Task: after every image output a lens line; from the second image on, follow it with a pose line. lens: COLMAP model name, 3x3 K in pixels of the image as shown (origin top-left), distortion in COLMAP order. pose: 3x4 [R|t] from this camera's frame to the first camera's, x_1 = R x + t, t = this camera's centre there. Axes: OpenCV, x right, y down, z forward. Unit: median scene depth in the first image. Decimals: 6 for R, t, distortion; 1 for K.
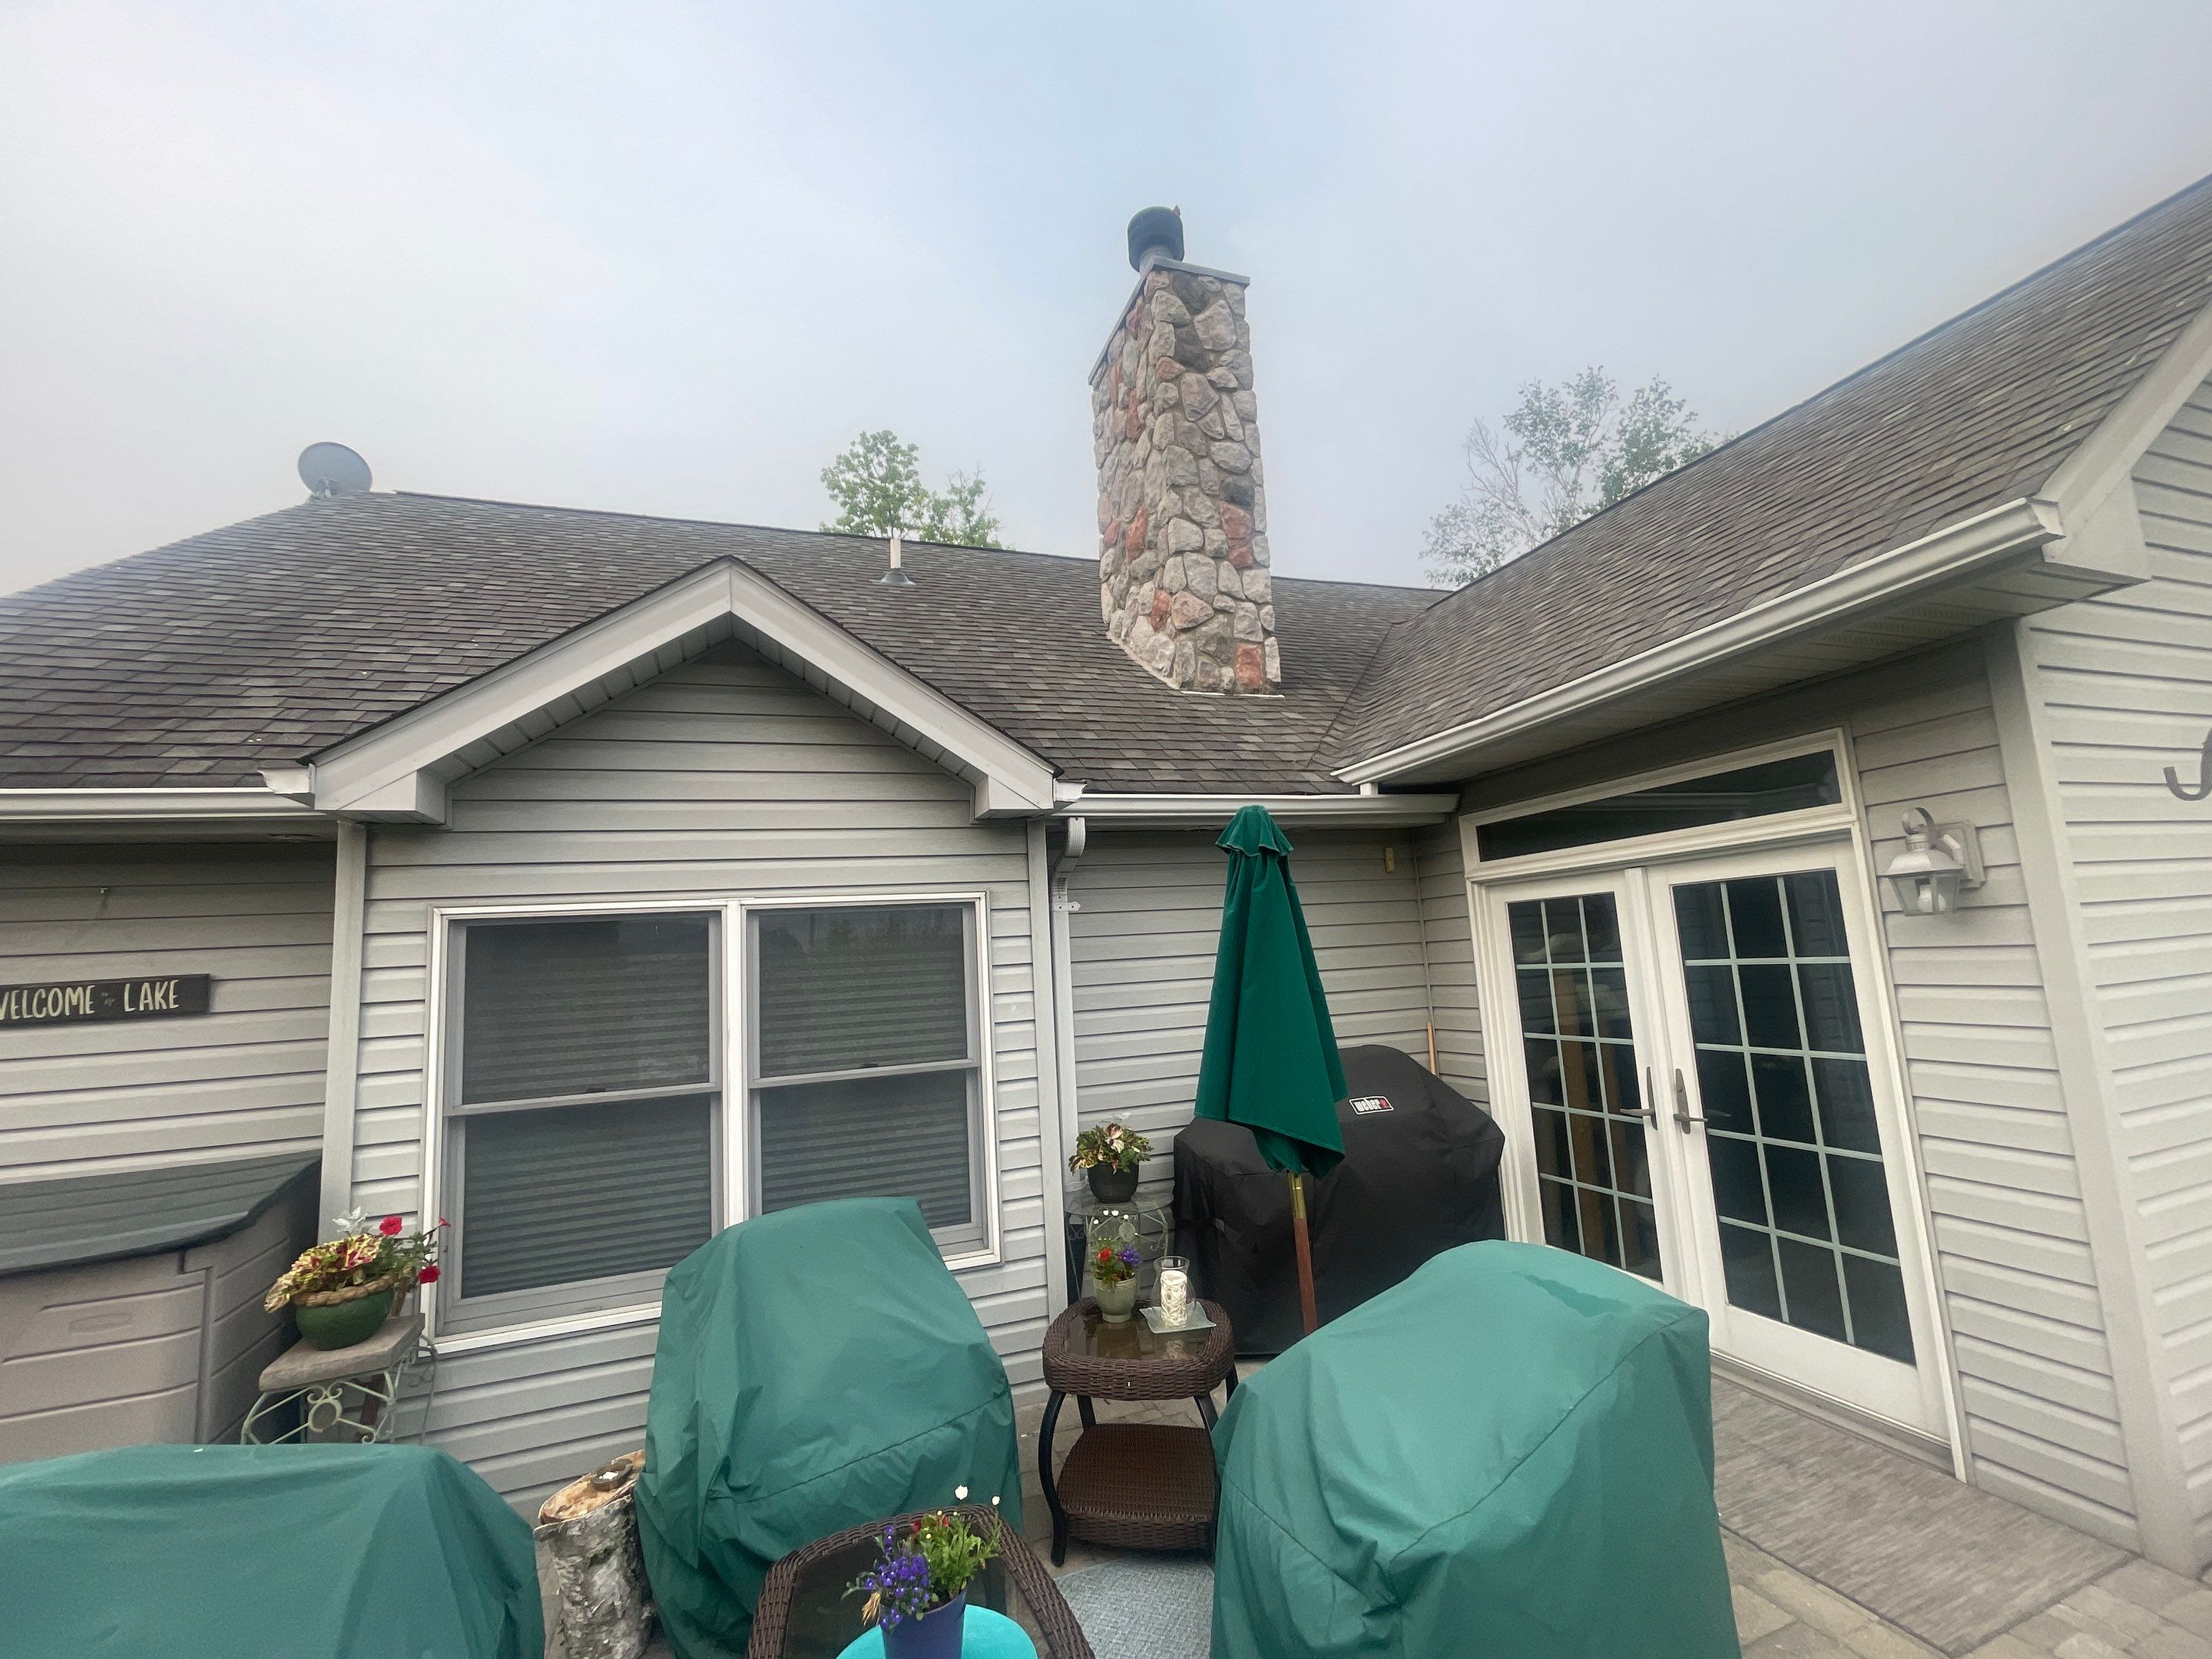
lens RADIAL K [[920.8, 0, 1090.3], [0, 920.8, 840.1], [0, 0, 1]] dist [-0.002555, -0.000423]
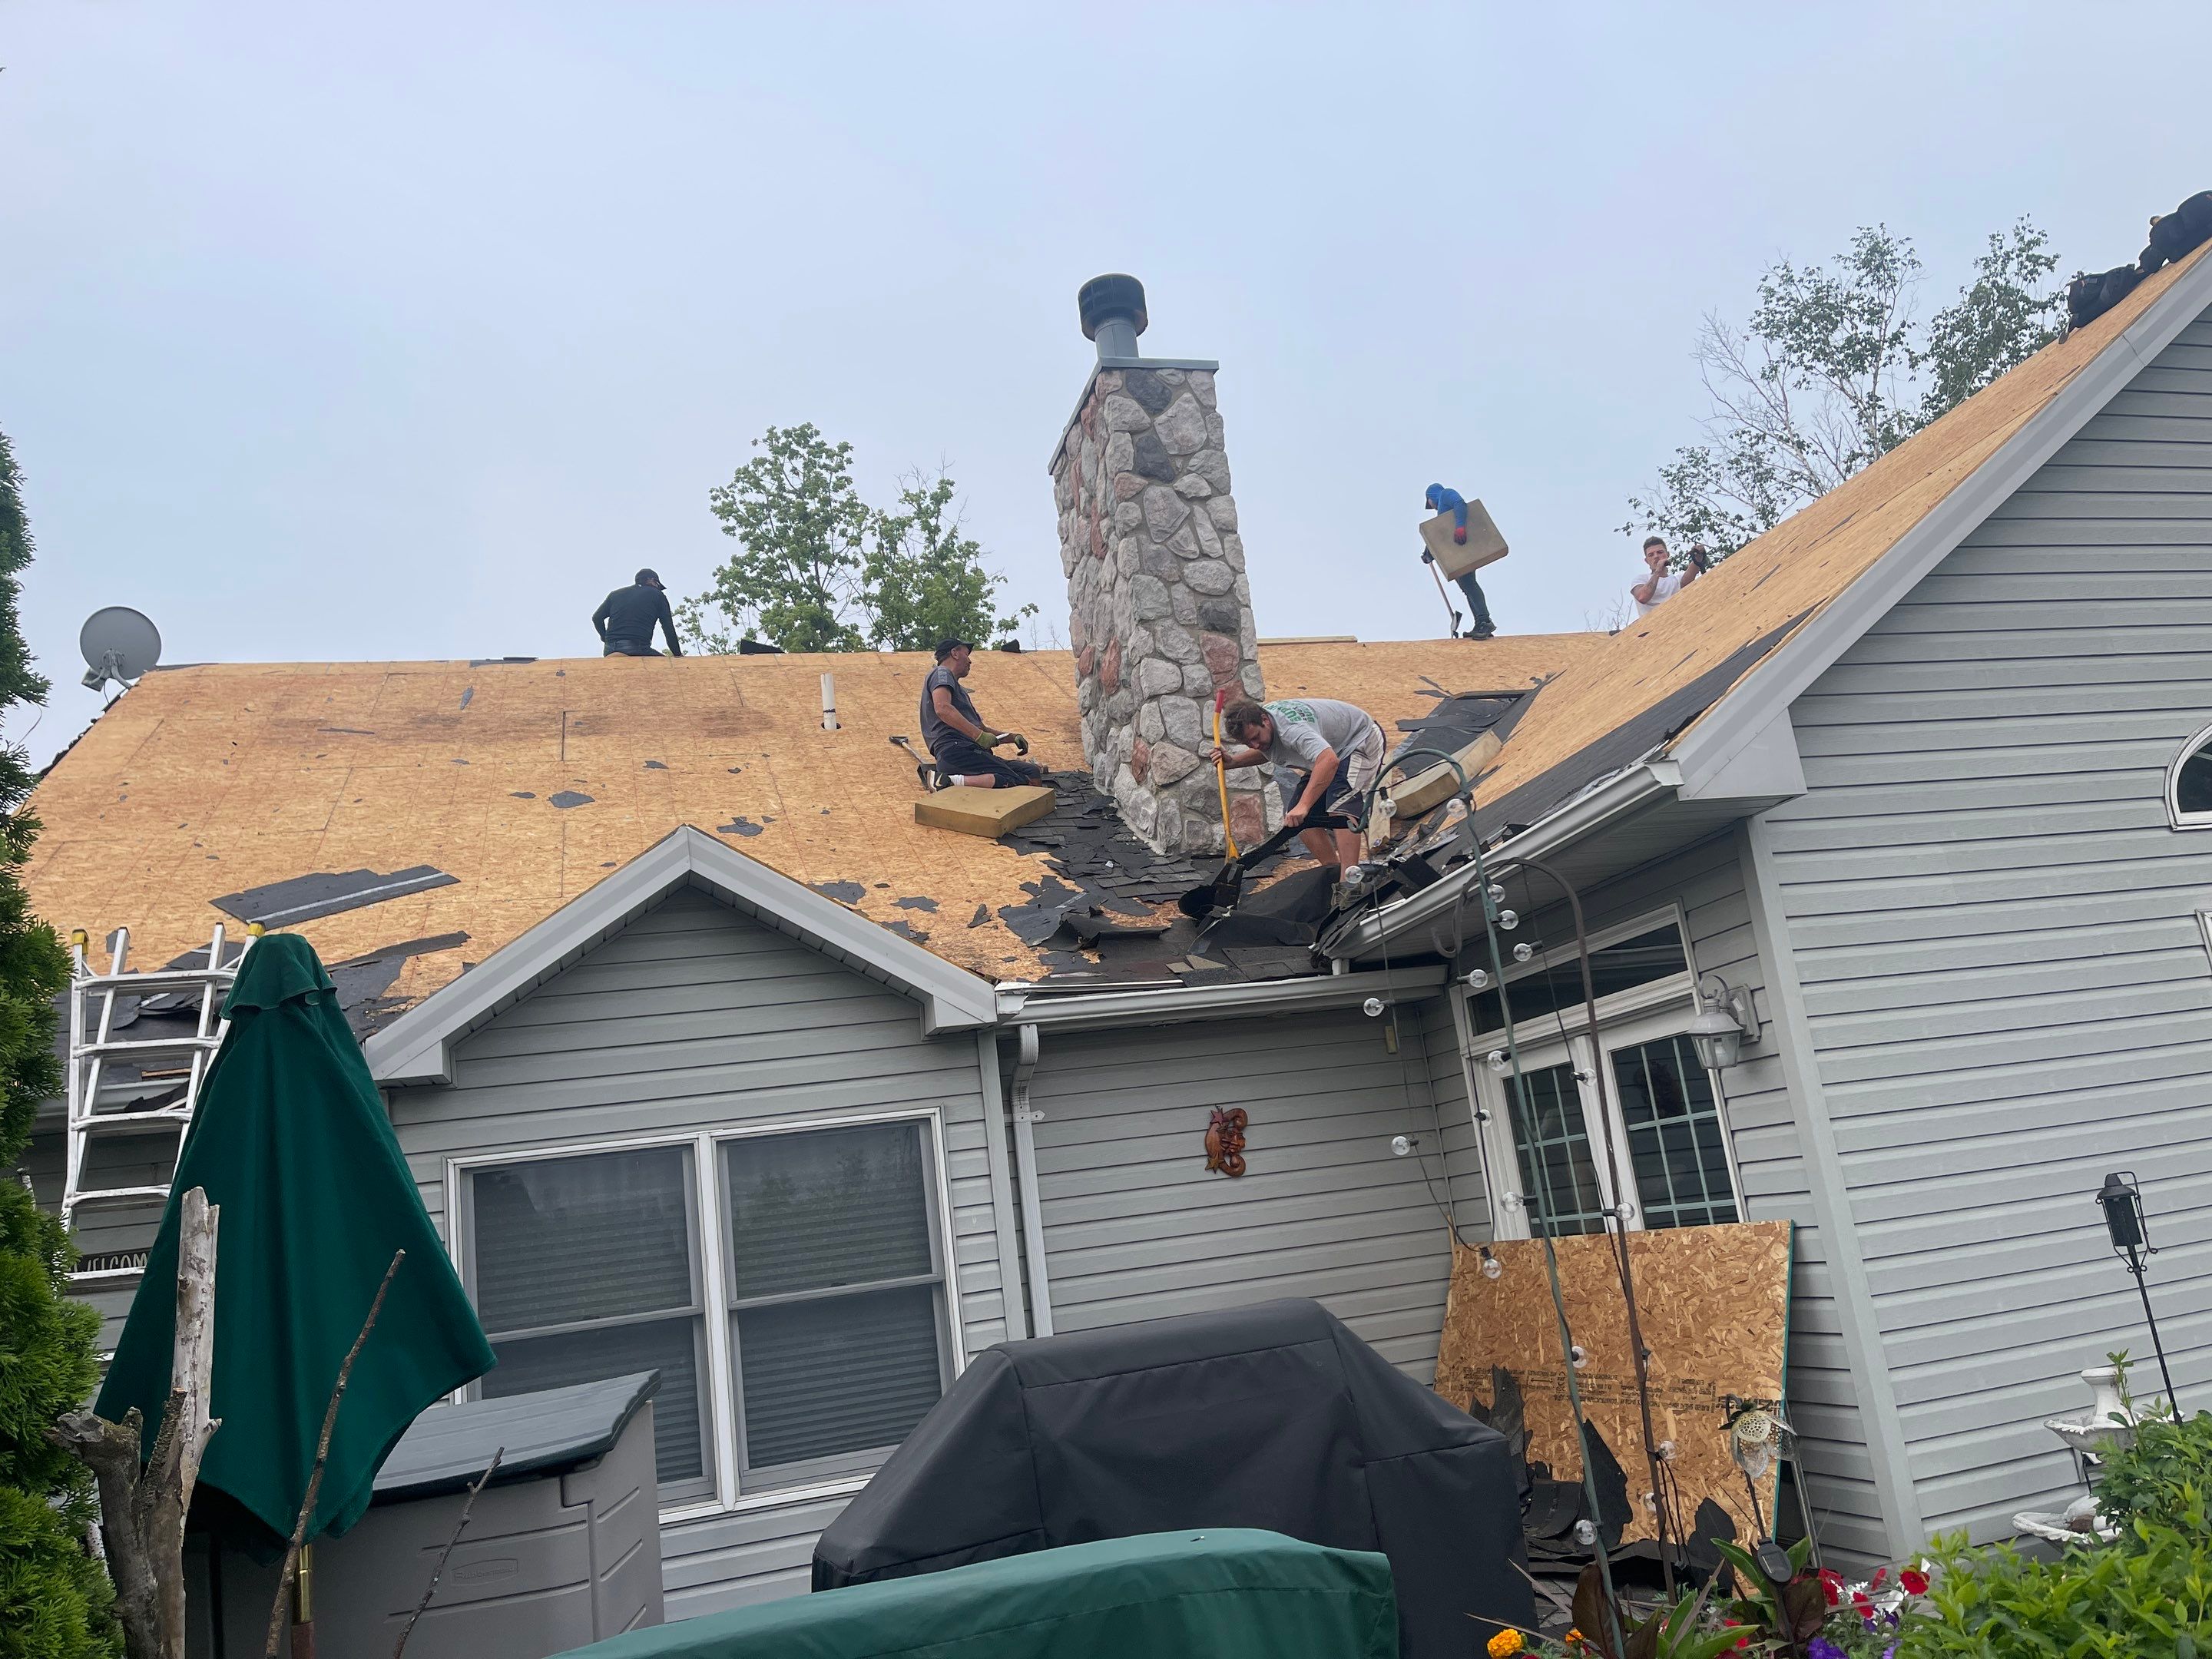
lens RADIAL K [[1666.0, 0, 1119.5], [0, 1666.0, 843.4], [0, 0, 1]] dist [0.065096, -0.088271]
pose [[0.996113, -0.080478, -0.035812, 0.108801], [0.076462, 0.991833, -0.102080, -0.018674], [0.043734, 0.098945, 0.994131, -0.540249]]
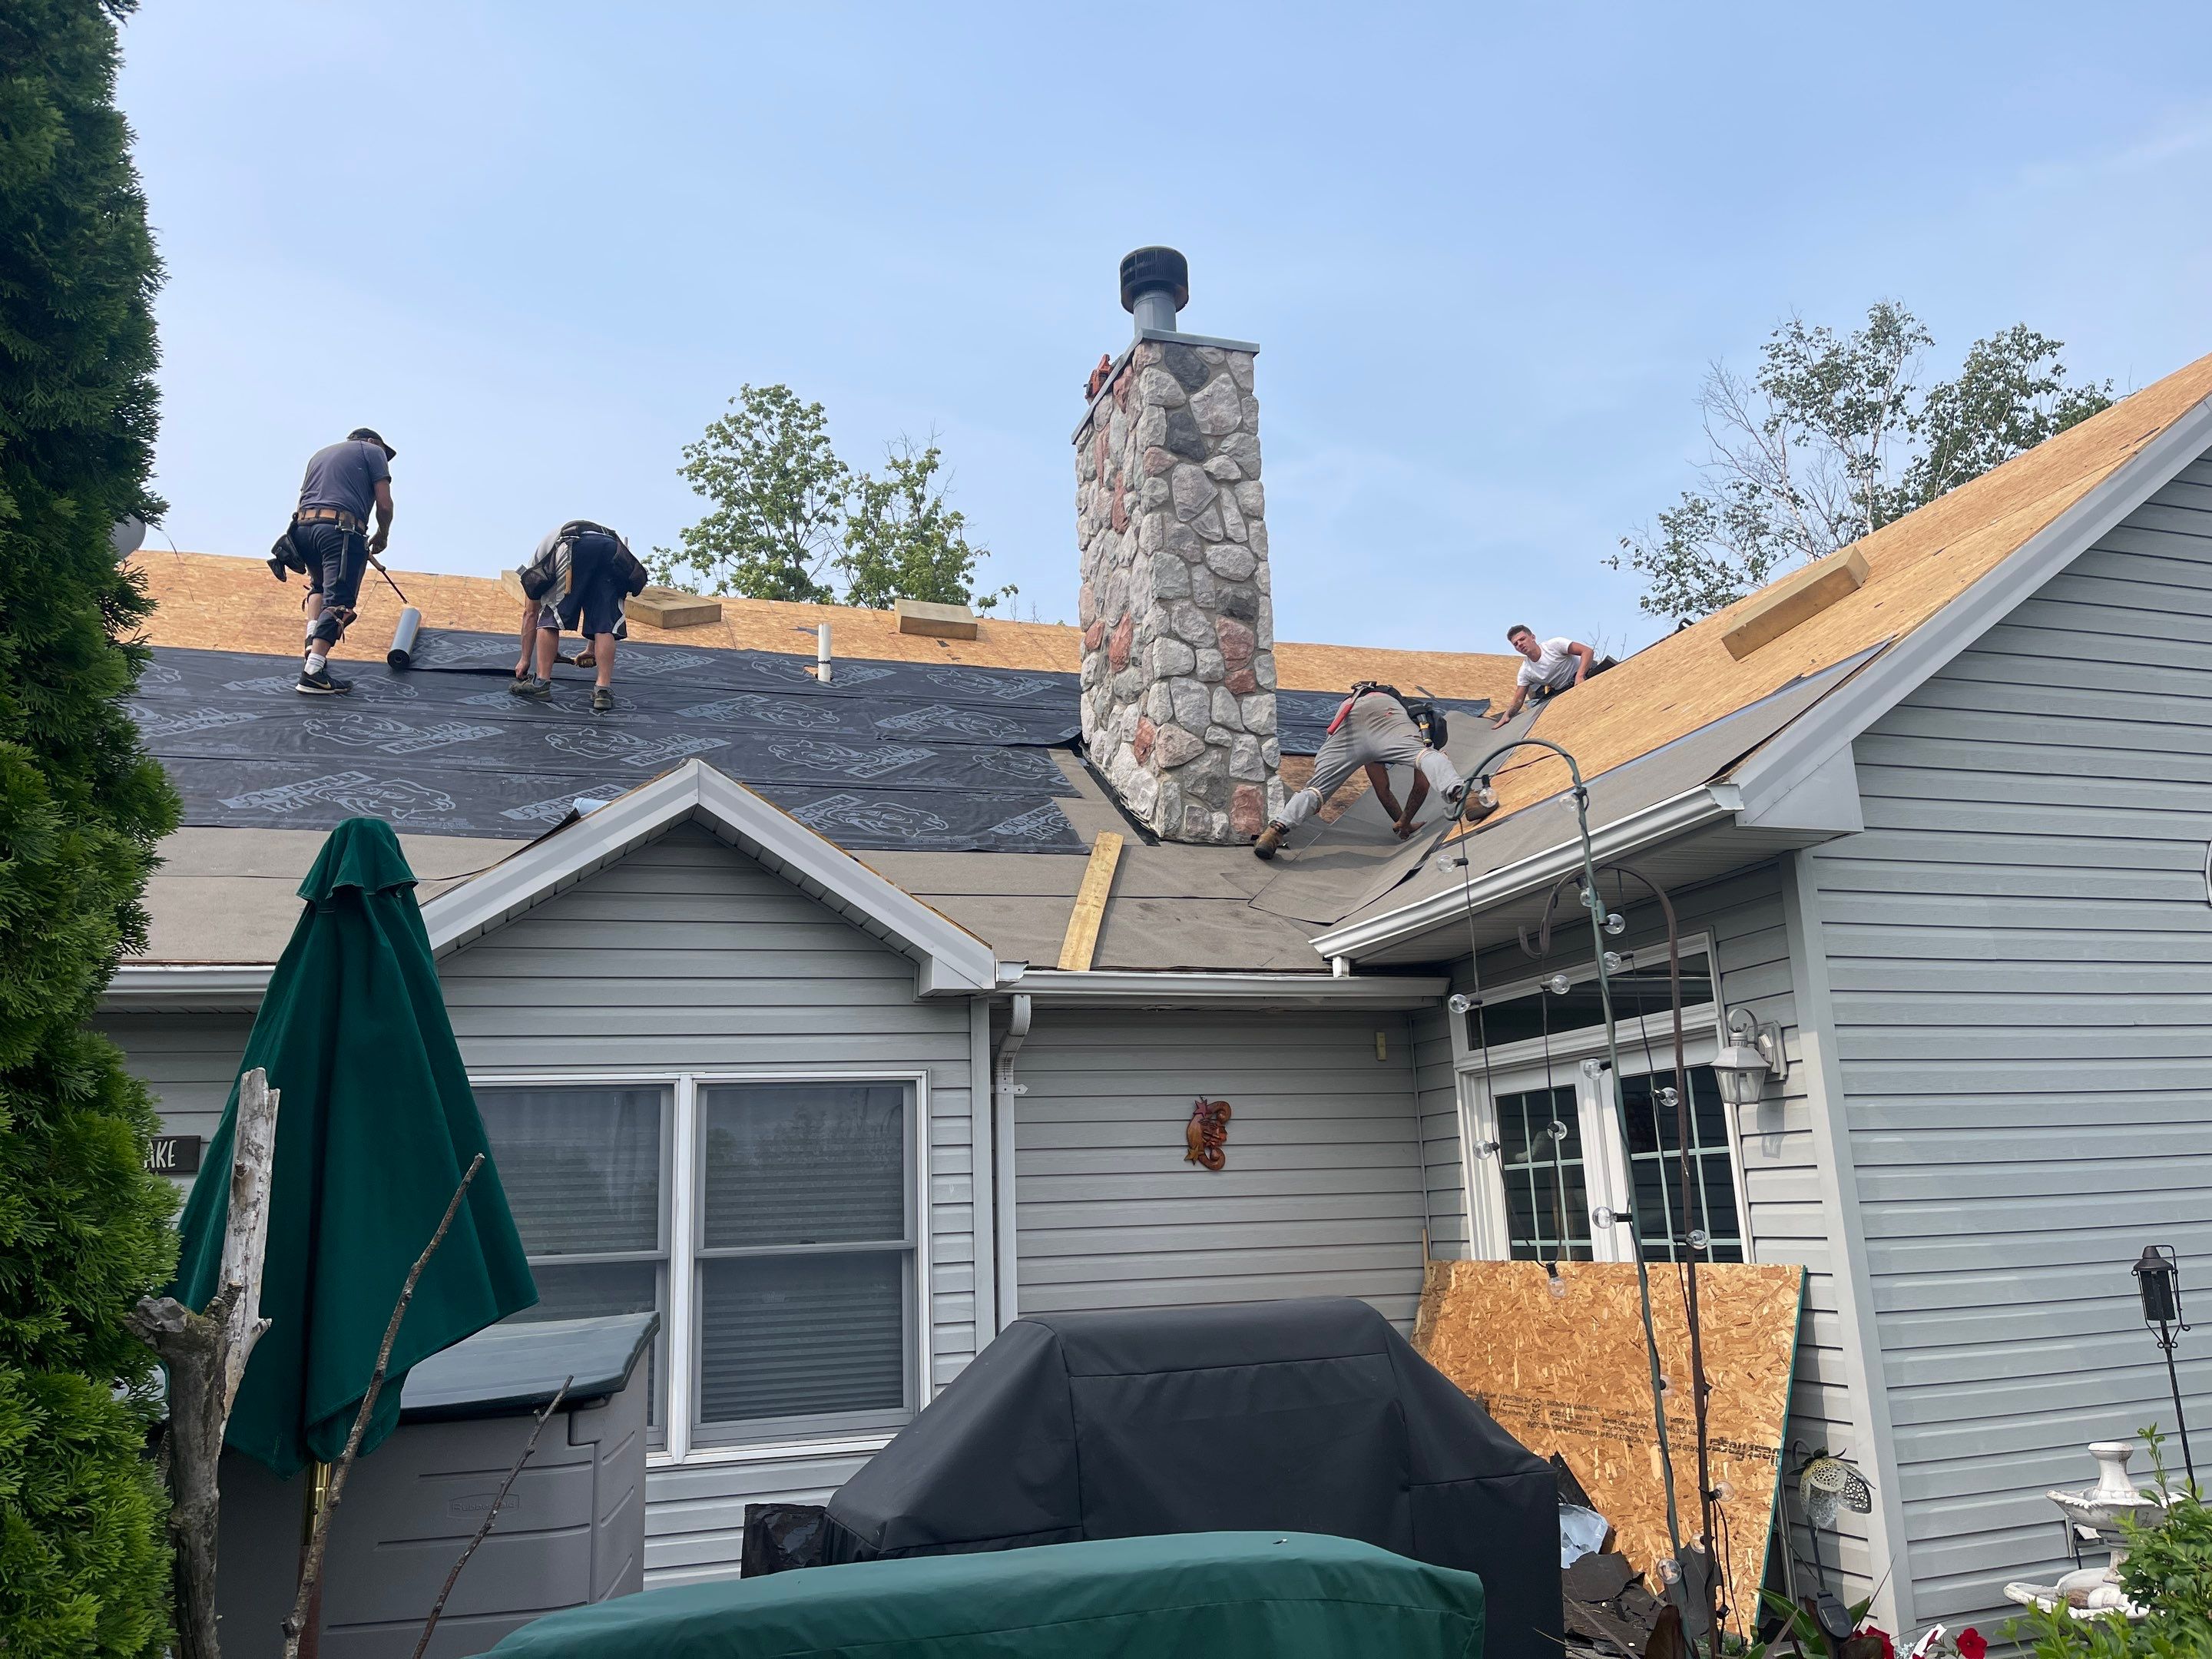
lens RADIAL K [[1666.0, 0, 1089.0], [0, 1666.0, 837.6], [0, 0, 1]] dist [0.065096, -0.088271]
pose [[0.999715, 0.014805, -0.018716, 0.057053], [-0.016599, 0.994882, -0.099671, -0.011235], [0.017144, 0.099953, 0.994844, -0.512091]]
